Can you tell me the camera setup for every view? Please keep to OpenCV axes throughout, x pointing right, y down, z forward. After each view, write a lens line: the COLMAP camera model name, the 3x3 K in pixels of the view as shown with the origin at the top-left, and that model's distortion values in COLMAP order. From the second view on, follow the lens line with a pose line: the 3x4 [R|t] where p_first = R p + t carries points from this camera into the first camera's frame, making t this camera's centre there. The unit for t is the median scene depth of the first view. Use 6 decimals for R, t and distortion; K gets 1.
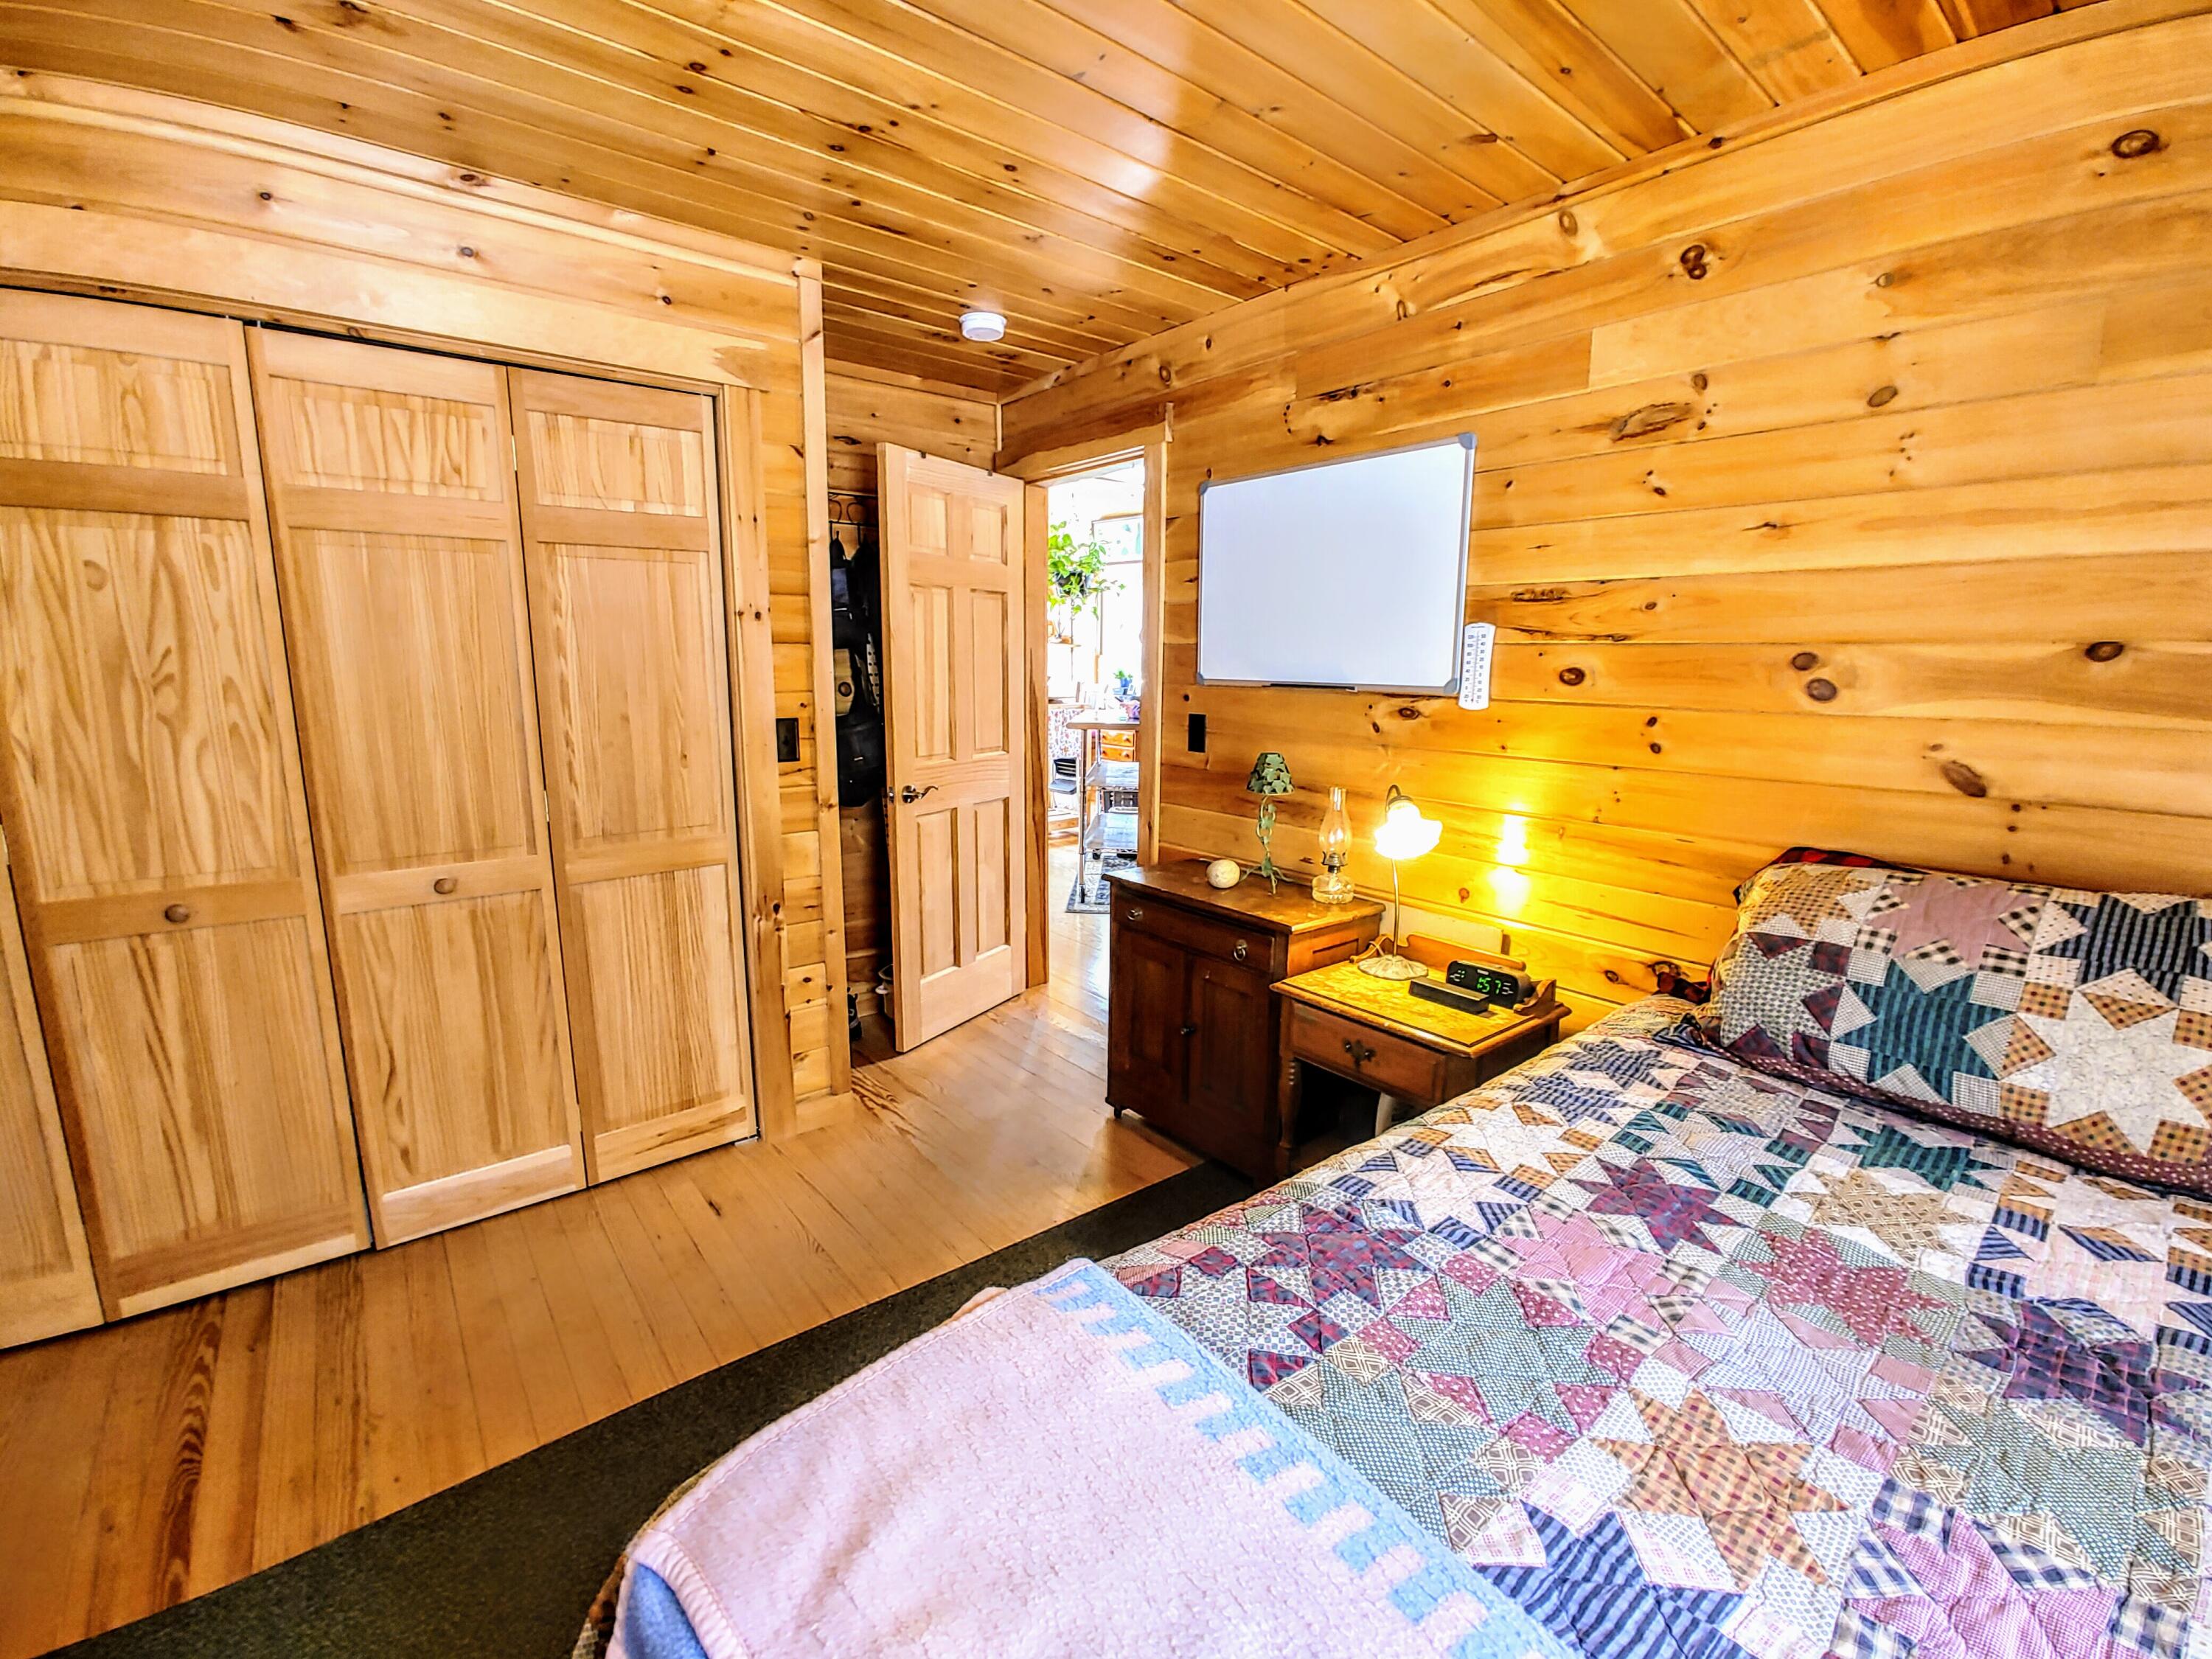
lens RADIAL K [[969.2, 0, 1105.5], [0, 969.2, 827.7], [0, 0, 1]] dist [-0.003674, -0.000994]
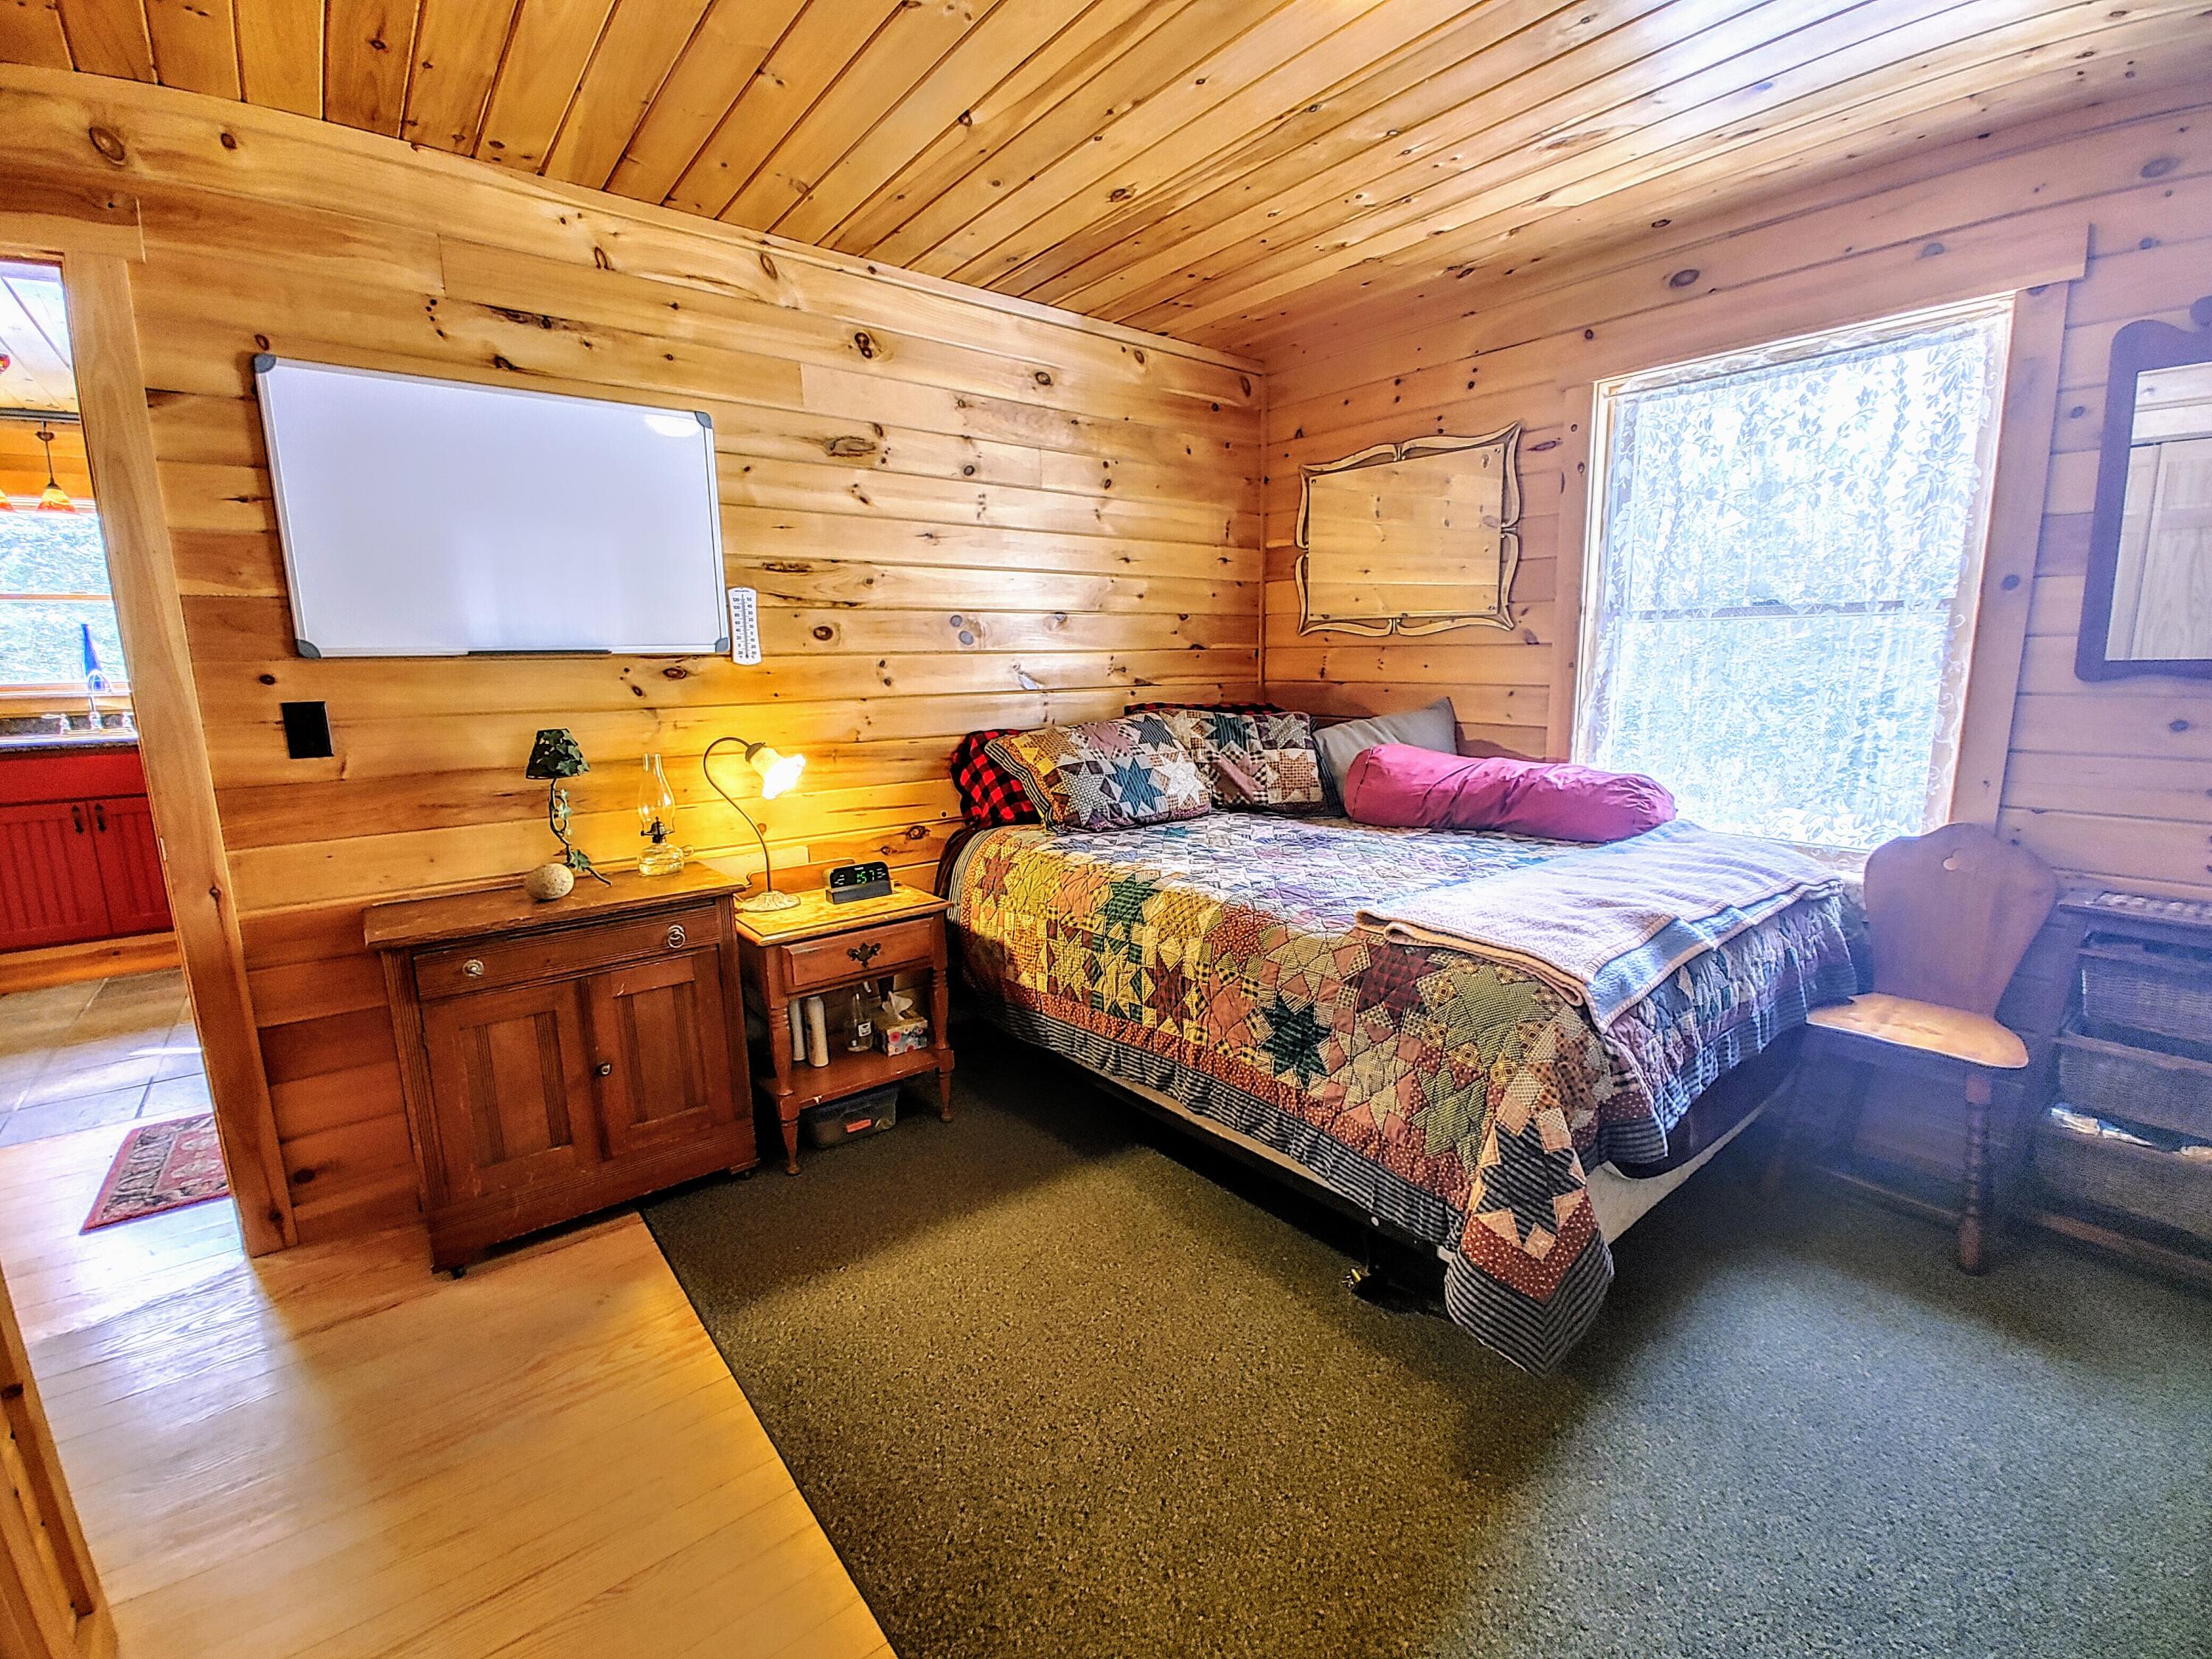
lens RADIAL K [[969.2, 0, 1105.6], [0, 969.2, 830.2], [0, 0, 1]] dist [-0.003674, -0.000994]
pose [[0.011830, -0.191363, 0.981448, -0.784321], [0.189346, 0.964188, 0.185716, -0.067782], [-0.981839, 0.183636, 0.047641, 0.583451]]
